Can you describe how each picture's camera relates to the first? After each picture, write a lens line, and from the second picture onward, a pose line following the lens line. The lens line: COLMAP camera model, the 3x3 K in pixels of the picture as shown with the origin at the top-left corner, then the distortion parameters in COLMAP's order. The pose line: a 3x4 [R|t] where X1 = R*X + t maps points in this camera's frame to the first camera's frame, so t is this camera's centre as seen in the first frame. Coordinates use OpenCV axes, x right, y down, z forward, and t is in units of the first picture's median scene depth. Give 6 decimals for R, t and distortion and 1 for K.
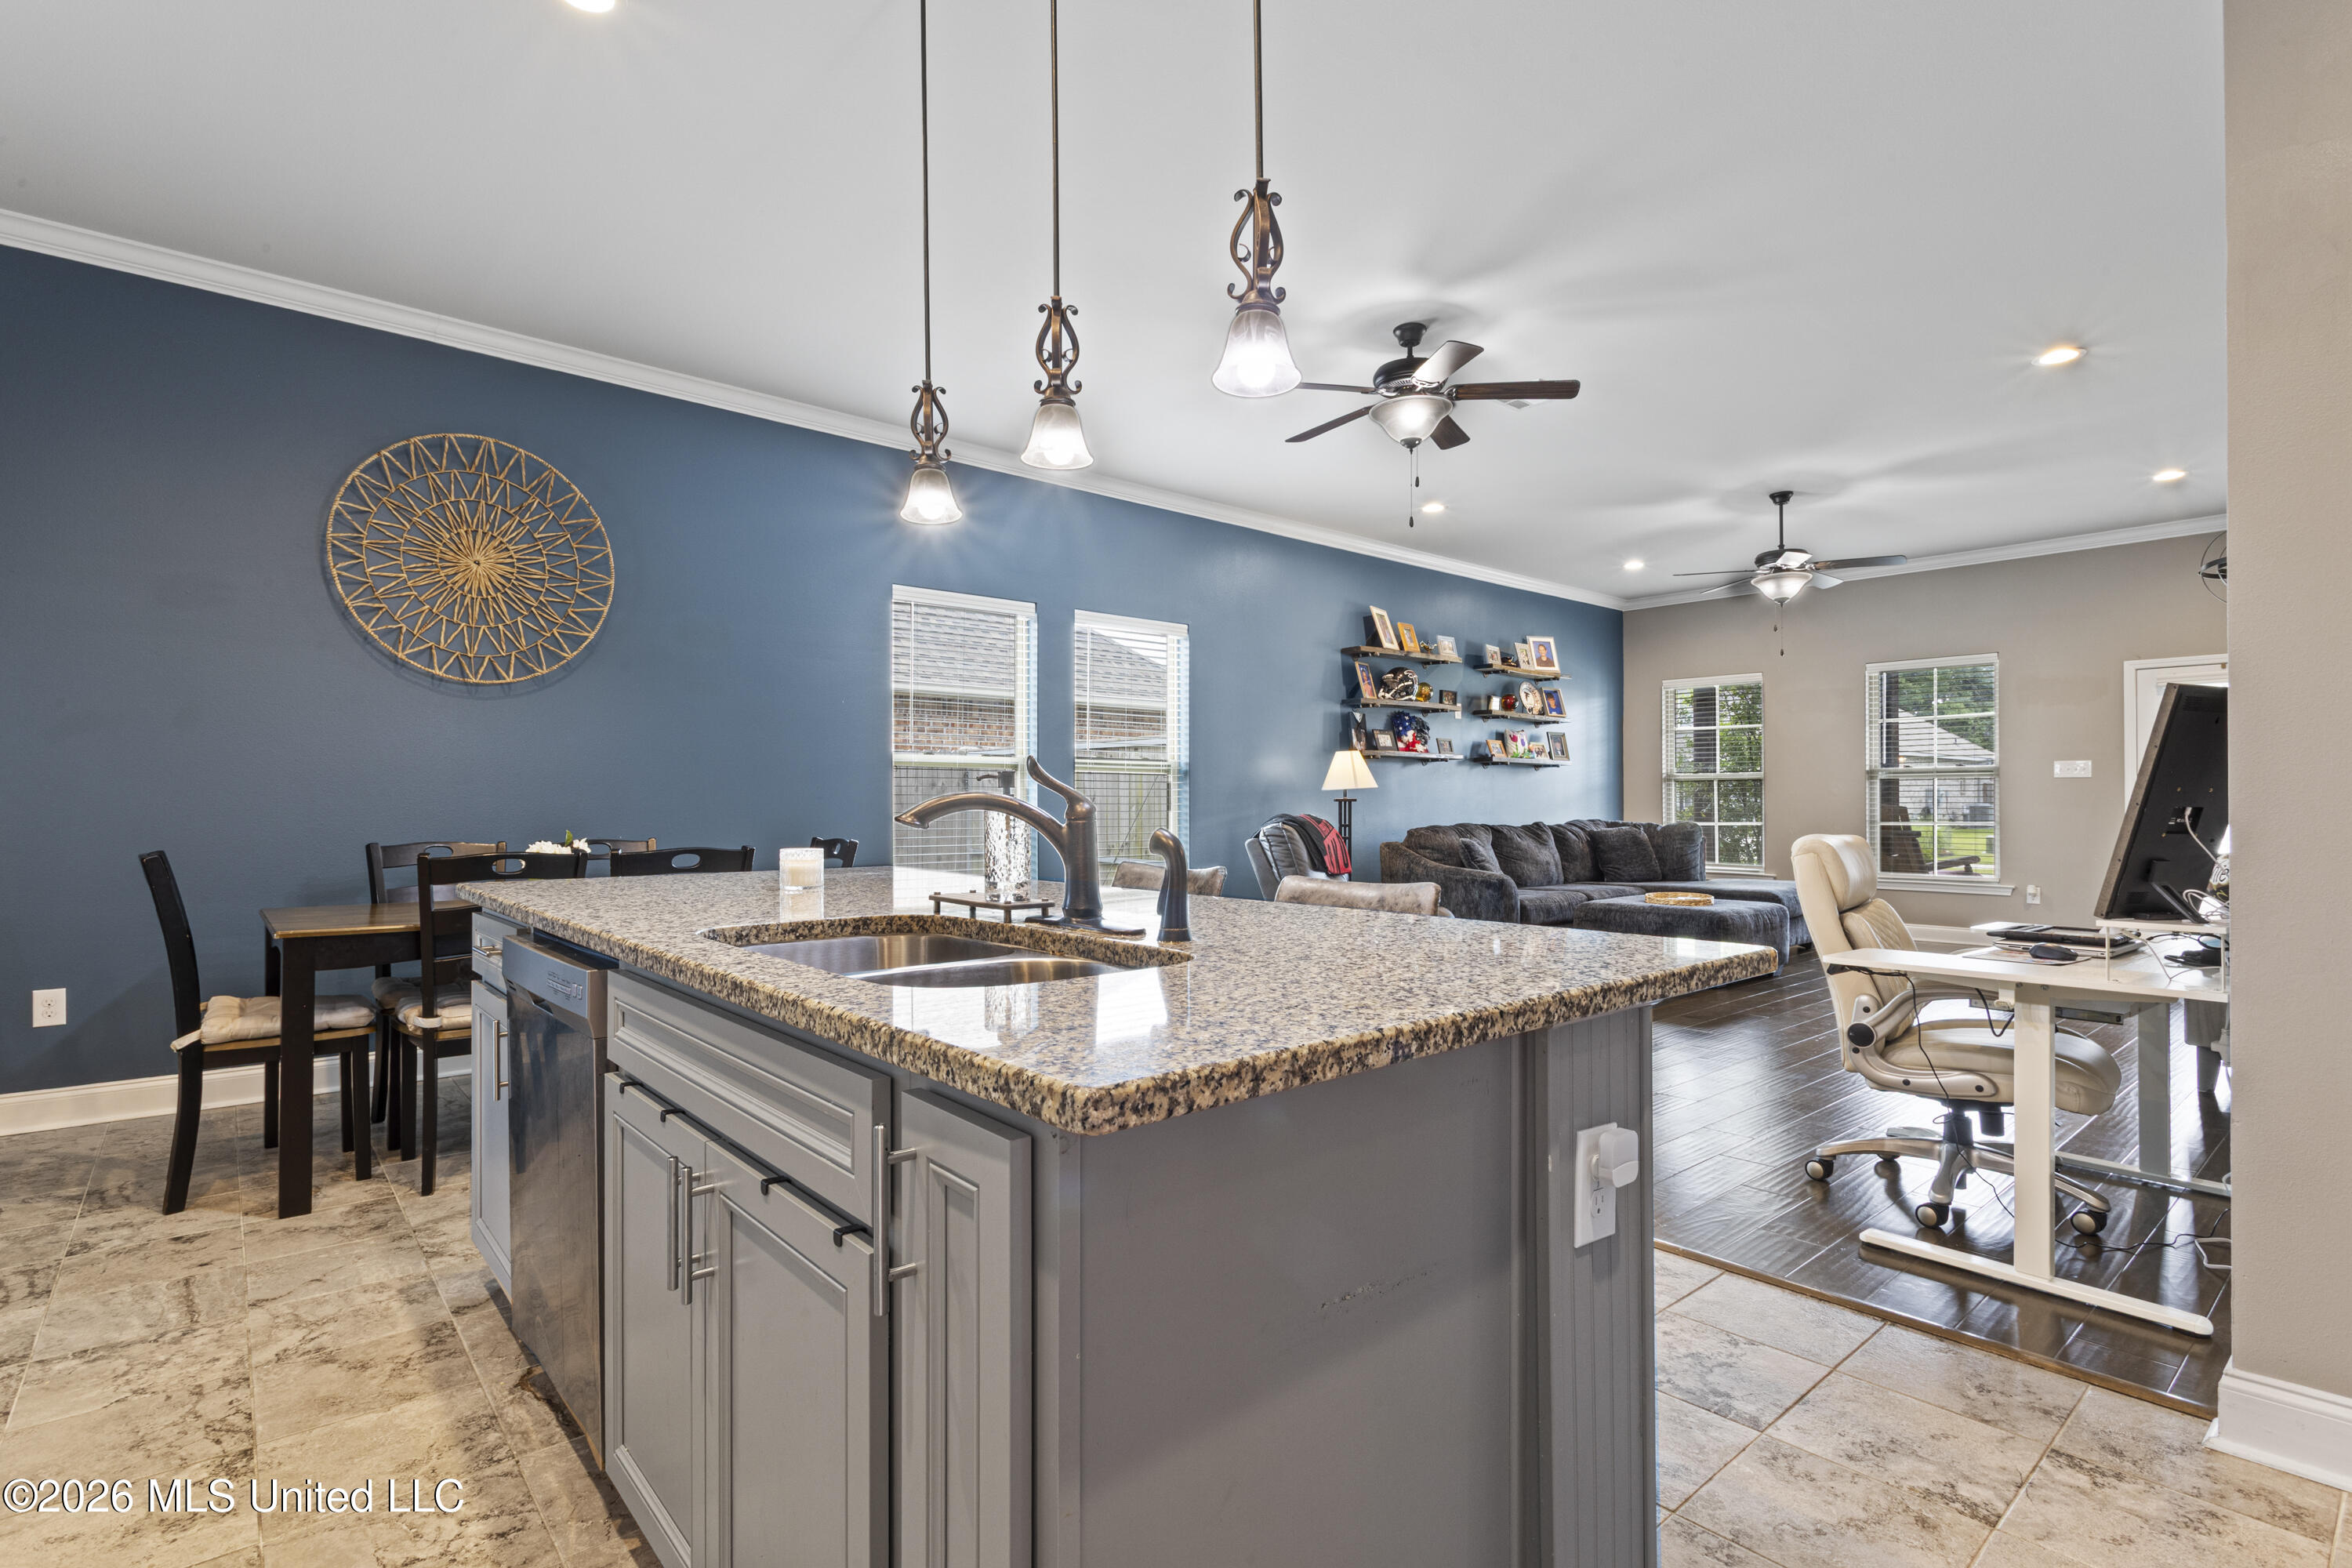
lens RADIAL K [[1127.4, 0, 1162.5], [0, 1127.4, 788.7], [0, 0, 1]] dist [0.002444, 0.002613]
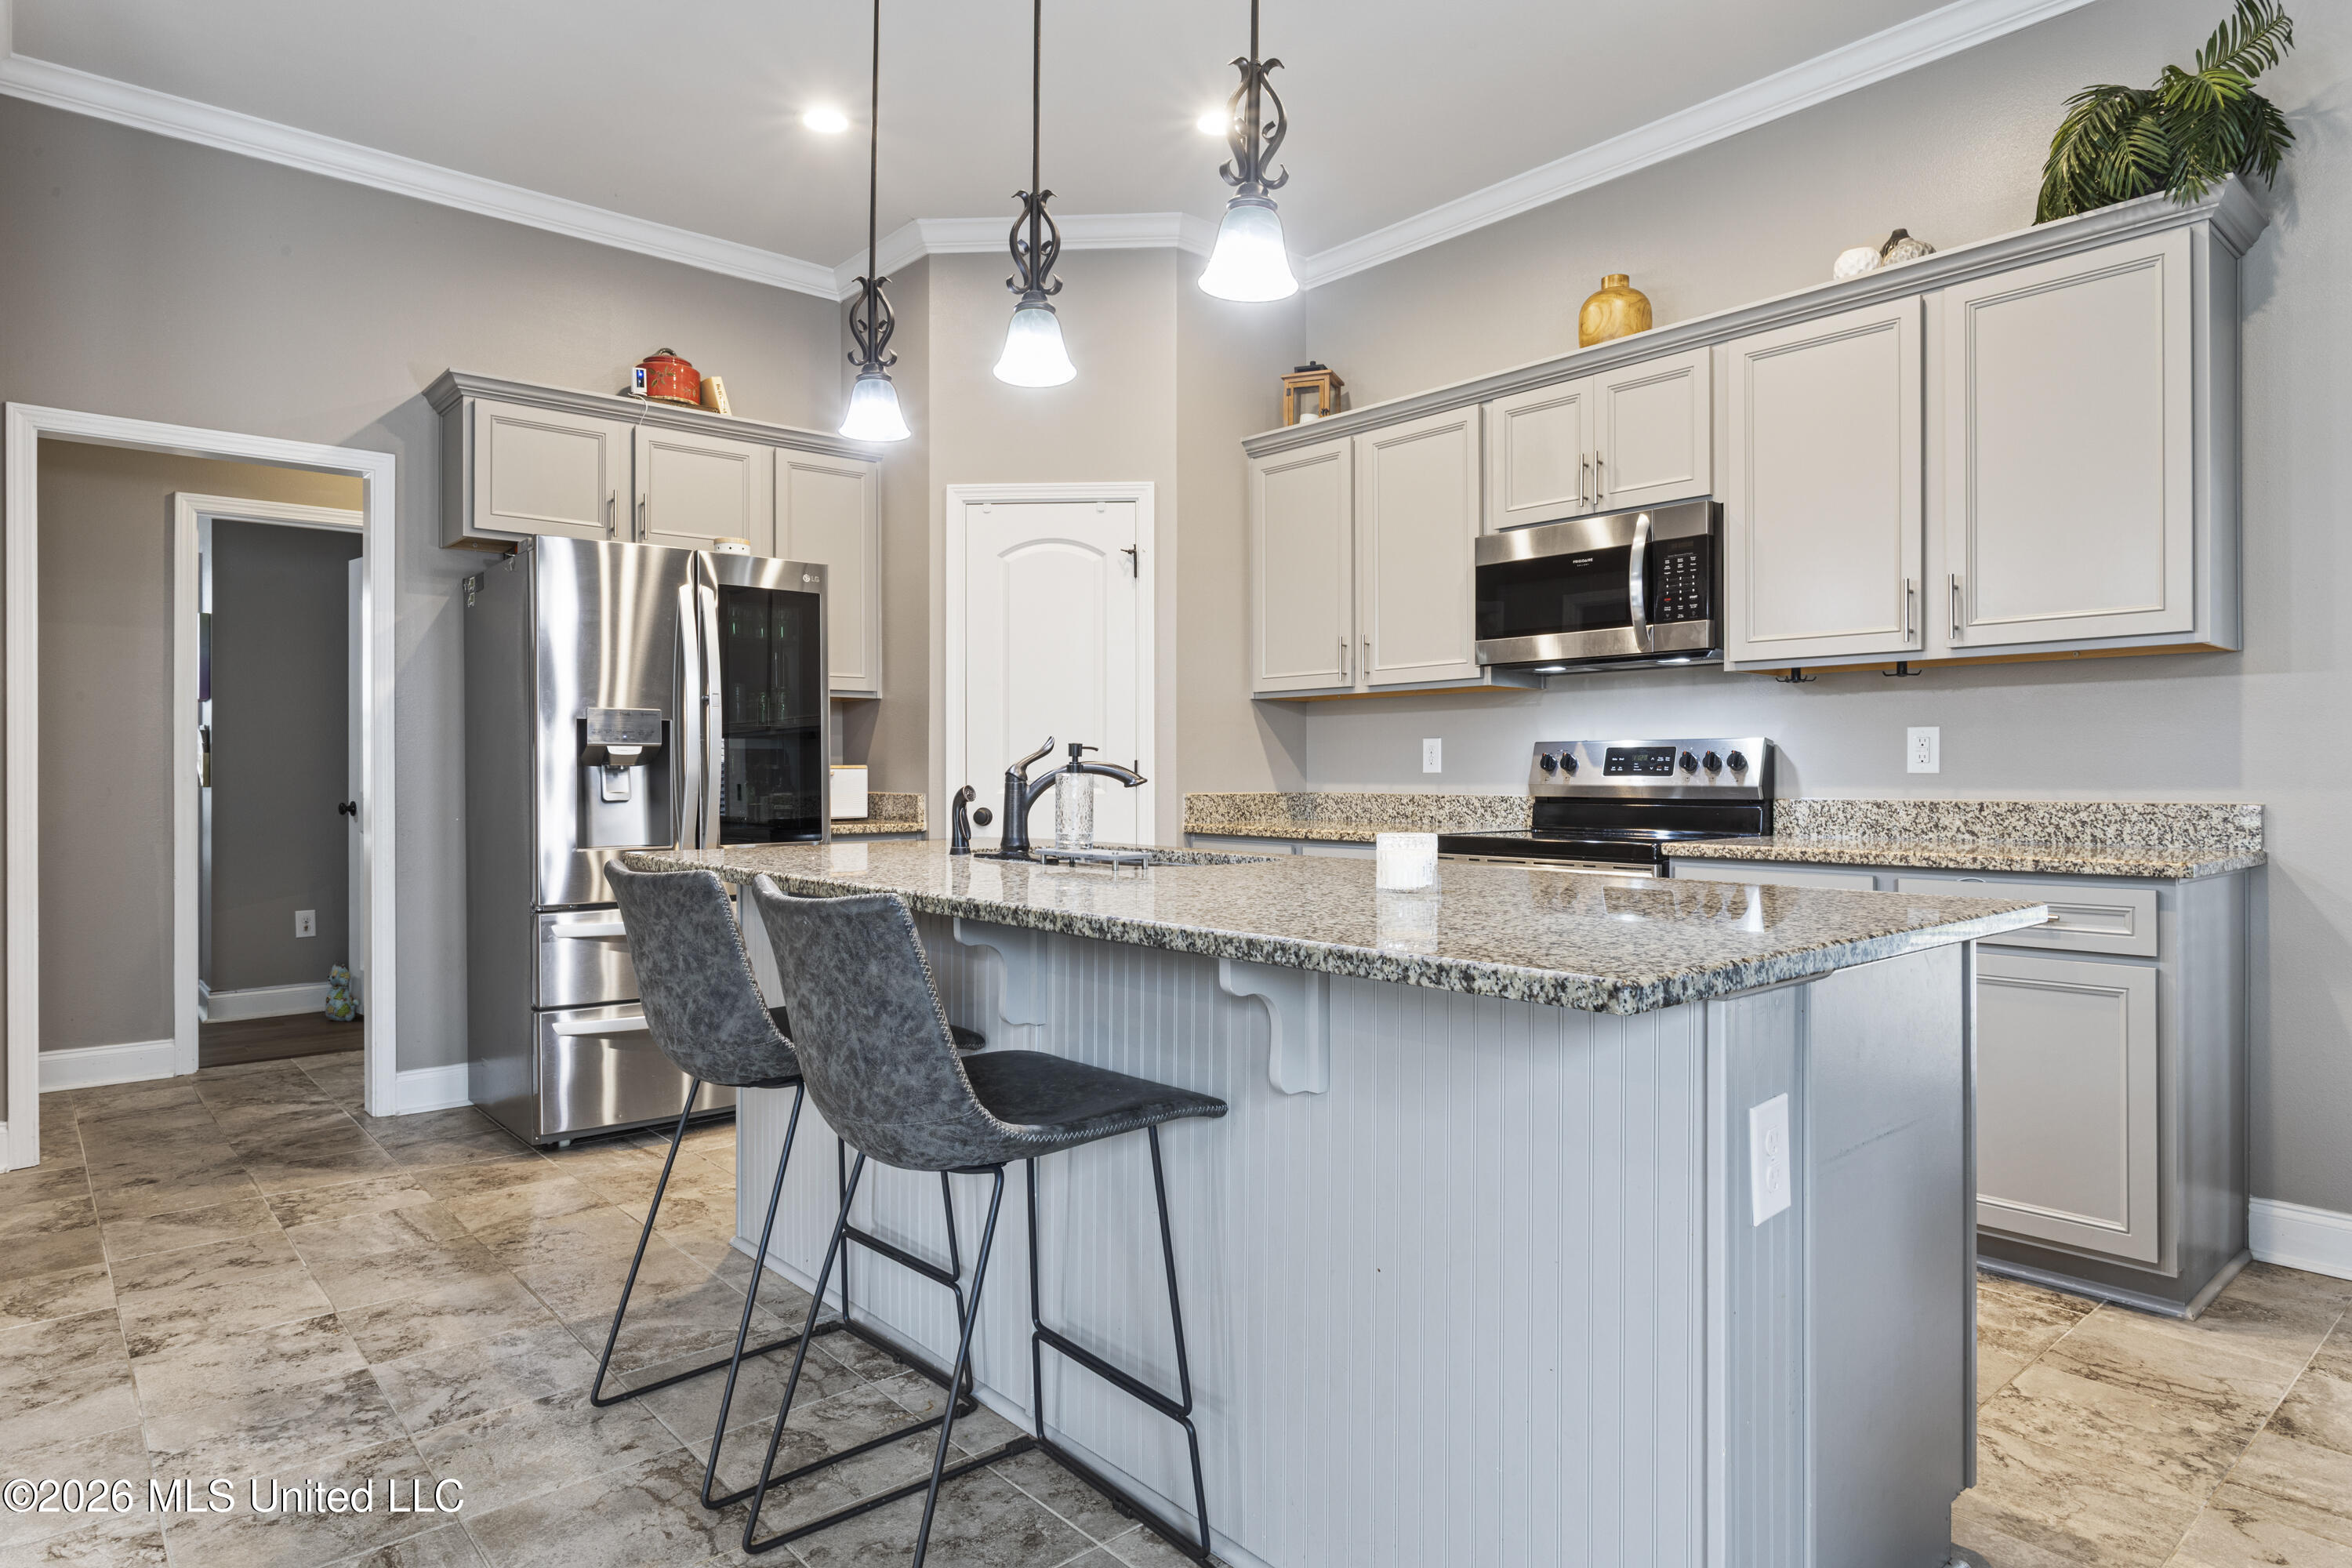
lens RADIAL K [[1352.5, 0, 1170.8], [0, 1352.5, 770.4], [0, 0, 1]] dist [-0.008058, 0.008737]
pose [[-0.999998, 0.001369, -0.001437, -0.049985], [0.001389, 0.999896, -0.014329, 0.007738], [0.001417, -0.014331, -0.999896, 0.527353]]
